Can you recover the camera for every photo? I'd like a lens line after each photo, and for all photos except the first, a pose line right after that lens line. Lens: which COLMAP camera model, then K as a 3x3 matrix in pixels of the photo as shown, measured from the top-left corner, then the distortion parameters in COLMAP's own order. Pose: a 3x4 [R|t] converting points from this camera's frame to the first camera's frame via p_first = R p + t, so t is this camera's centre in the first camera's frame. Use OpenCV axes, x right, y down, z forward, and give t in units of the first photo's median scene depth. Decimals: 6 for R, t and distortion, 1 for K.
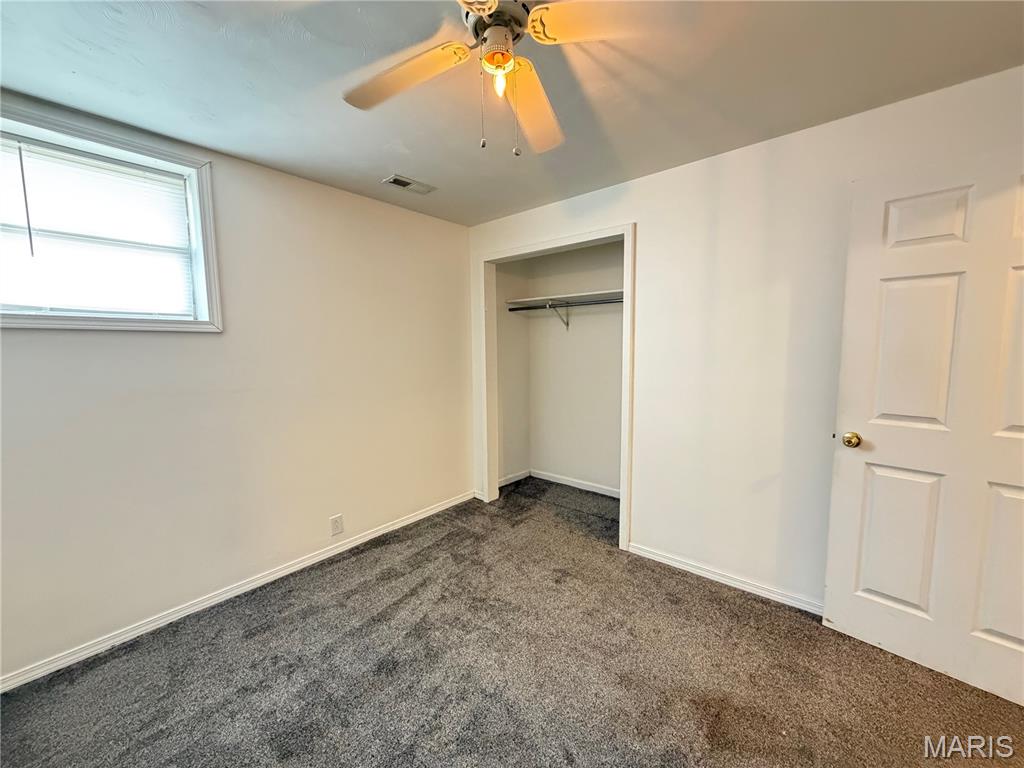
lens RADIAL K [[407.3, 0, 508.0], [0, 407.3, 384.4], [0, 0, 1]] dist [0.001018, 0.000012]
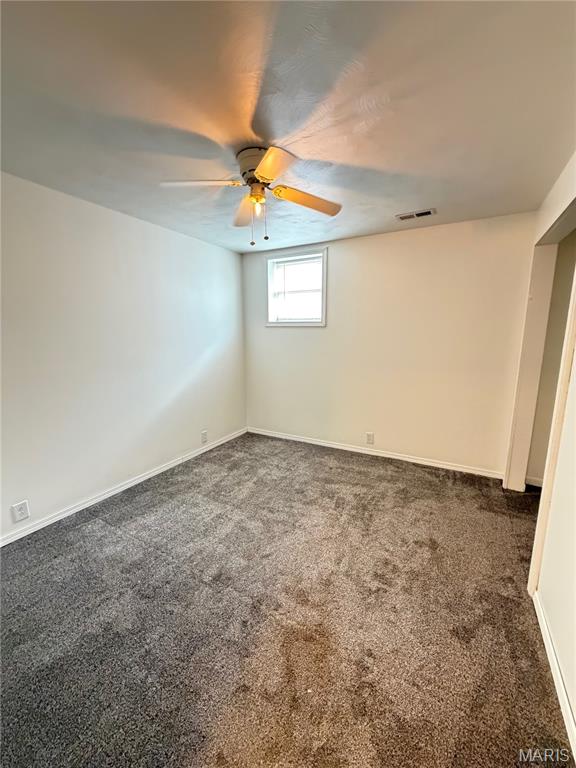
lens RADIAL K [[305.5, 0, 292.1], [0, 305.5, 384.4], [0, 0, 1]] dist [0.001018, 0.000012]
pose [[0.208146, 0.184290, -0.960579, 0.782210], [-0.095909, 0.981202, 0.167465, -0.067453], [0.973384, 0.057271, 0.221909, 0.425197]]
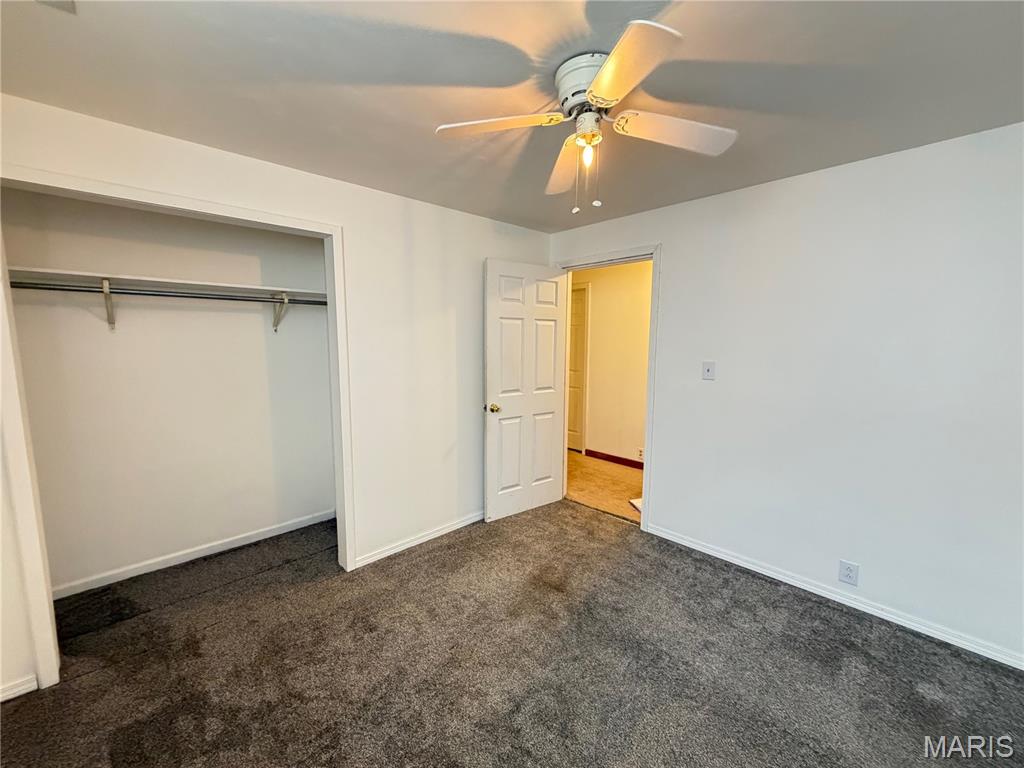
lens RADIAL K [[408.5, 0, 505.8], [0, 408.5, 387.0], [0, 0, 1]] dist [-0.000333, -0.000082]
pose [[0.102003, -0.105829, 0.989139, -0.644446], [0.090500, 0.991189, 0.096716, -0.086936], [-0.990659, 0.079652, 0.110682, 0.562360]]
